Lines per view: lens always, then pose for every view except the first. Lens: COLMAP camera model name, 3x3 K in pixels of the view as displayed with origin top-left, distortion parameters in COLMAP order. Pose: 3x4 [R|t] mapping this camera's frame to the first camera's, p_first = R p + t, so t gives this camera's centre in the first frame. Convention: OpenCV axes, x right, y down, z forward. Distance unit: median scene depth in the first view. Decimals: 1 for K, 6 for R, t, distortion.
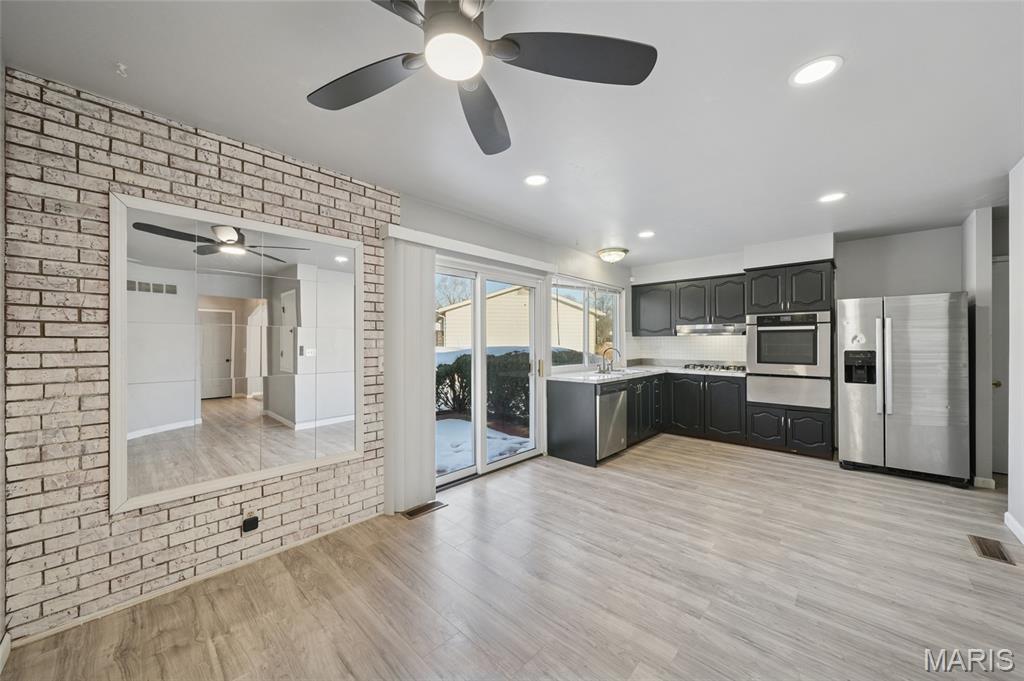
lens RADIAL K [[364.5, 0, 517.4], [0, 364.5, 342.0], [0, 0, 1]] dist [-0.003429, 0.000437]
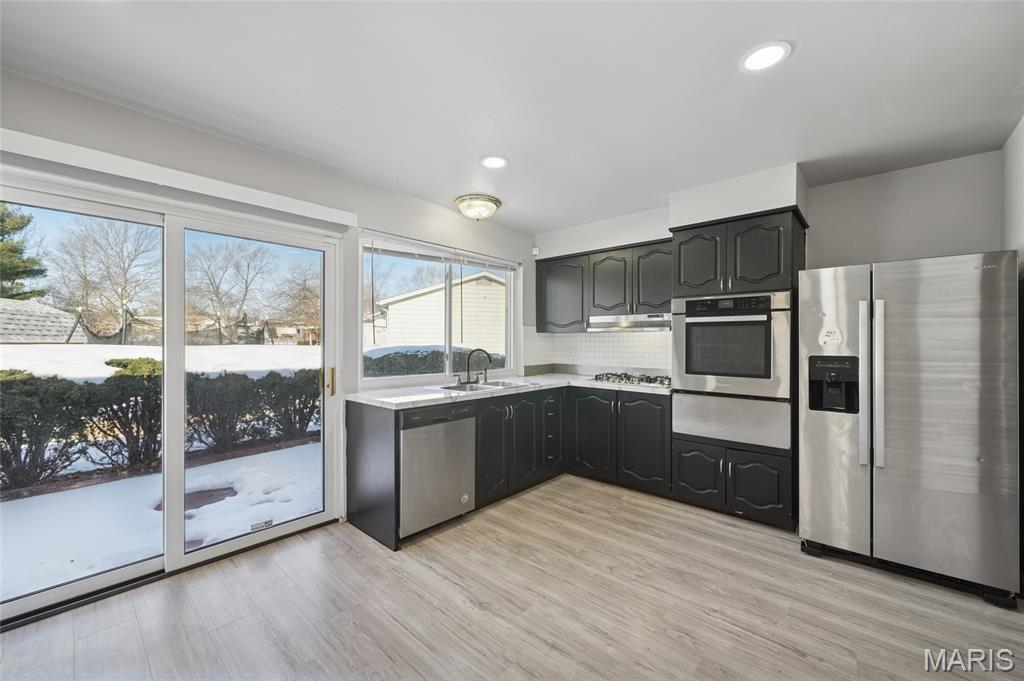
lens RADIAL K [[409.8, 0, 506.3], [0, 409.8, 340.7], [0, 0, 1]] dist [-0.000444, -0.000397]
pose [[0.999724, 0.005399, 0.022851, 0.406146], [-0.005370, 0.999985, -0.001302, 0.002597], [-0.022858, 0.001178, 0.999738, 0.354579]]
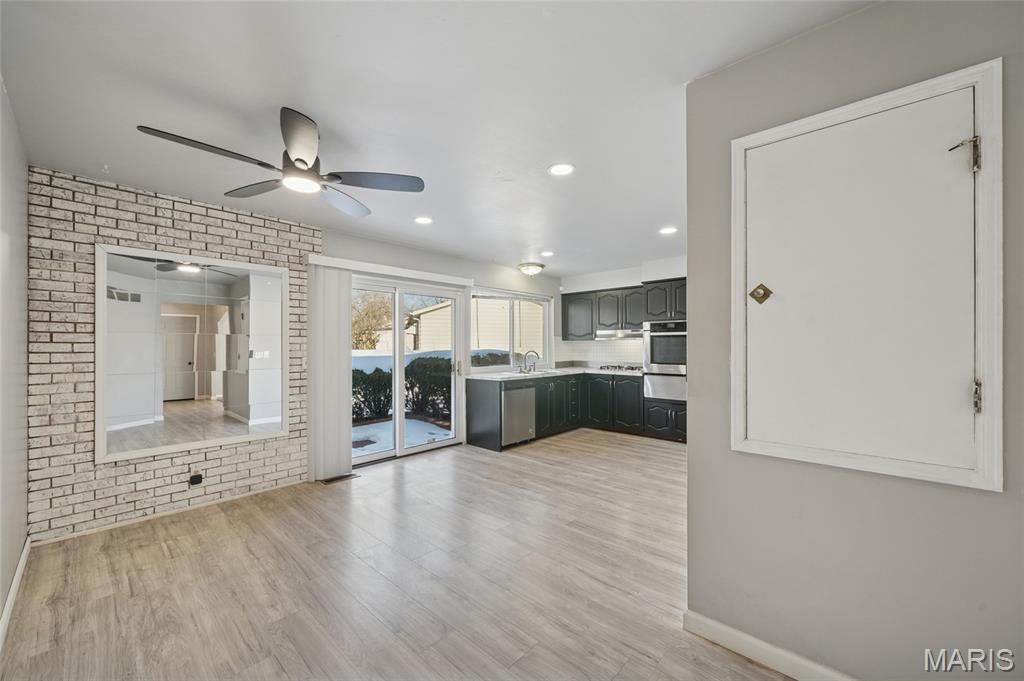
lens RADIAL K [[386.4, 0, 511.7], [0, 386.4, 344.7], [0, 0, 1]] dist [0.000026, -0.000454]
pose [[0.999918, -0.000245, 0.012797, 0.253110], [0.000276, 0.999997, -0.002406, -0.000110], [-0.012797, 0.002409, 0.999915, -0.273061]]
